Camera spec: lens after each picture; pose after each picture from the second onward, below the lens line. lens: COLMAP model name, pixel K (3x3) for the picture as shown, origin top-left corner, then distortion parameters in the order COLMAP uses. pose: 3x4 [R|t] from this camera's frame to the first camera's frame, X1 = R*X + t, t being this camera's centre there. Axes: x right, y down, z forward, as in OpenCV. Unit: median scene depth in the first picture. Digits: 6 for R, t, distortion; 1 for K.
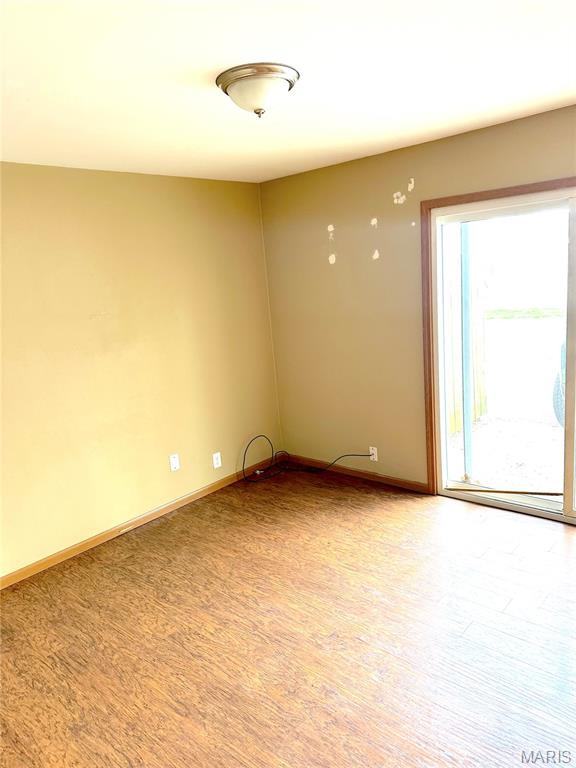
lens RADIAL K [[540.8, 0, 288.3], [0, 540.8, 384.9], [0, 0, 1]] dist [-0.000401, -0.001879]
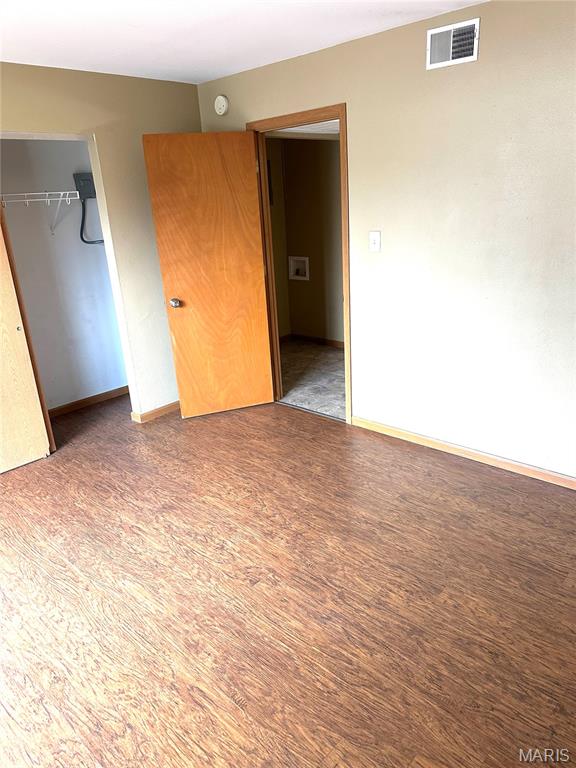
lens RADIAL K [[540.8, 0, 288.1], [0, 540.8, 383.7], [0, 0, 1]] dist [-0.000401, -0.001879]
pose [[-0.988783, 0.135365, 0.063118, -0.078055], [0.148602, 0.849180, 0.506765, -0.292762], [0.015000, 0.510460, -0.859770, 1.580866]]
